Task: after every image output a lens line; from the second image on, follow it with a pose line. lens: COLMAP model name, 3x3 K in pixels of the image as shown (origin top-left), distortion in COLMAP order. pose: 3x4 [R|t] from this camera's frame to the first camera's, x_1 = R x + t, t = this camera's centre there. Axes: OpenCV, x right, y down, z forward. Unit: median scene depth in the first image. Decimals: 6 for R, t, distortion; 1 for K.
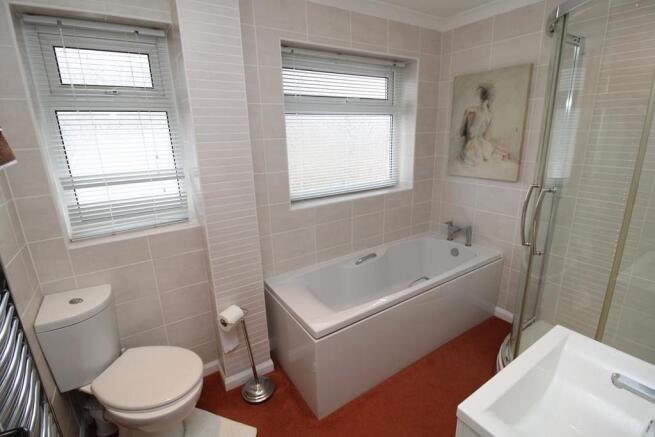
lens RADIAL K [[305.4, 0, 327.5], [0, 305.4, 218.5], [0, 0, 1]] dist [0.000378, -0.000312]
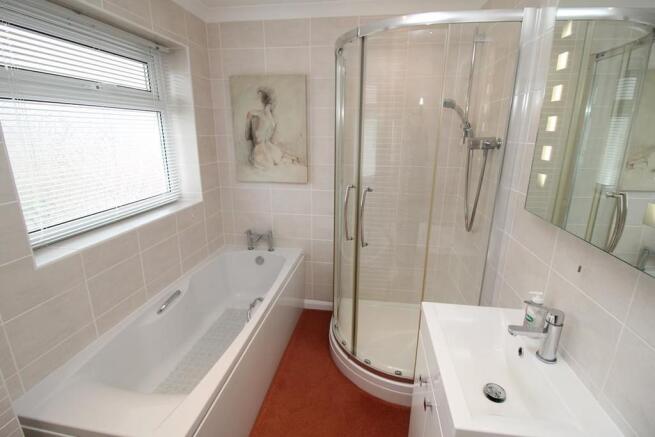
lens RADIAL K [[309.5, 0, 327.5], [0, 309.5, 218.5], [0, 0, 1]] dist [0.000309, -0.000598]
pose [[0.668443, -0.171019, 0.723835, -0.134687], [0.178791, 0.981616, 0.066815, -0.051038], [-0.721954, 0.084753, 0.686731, 0.181558]]
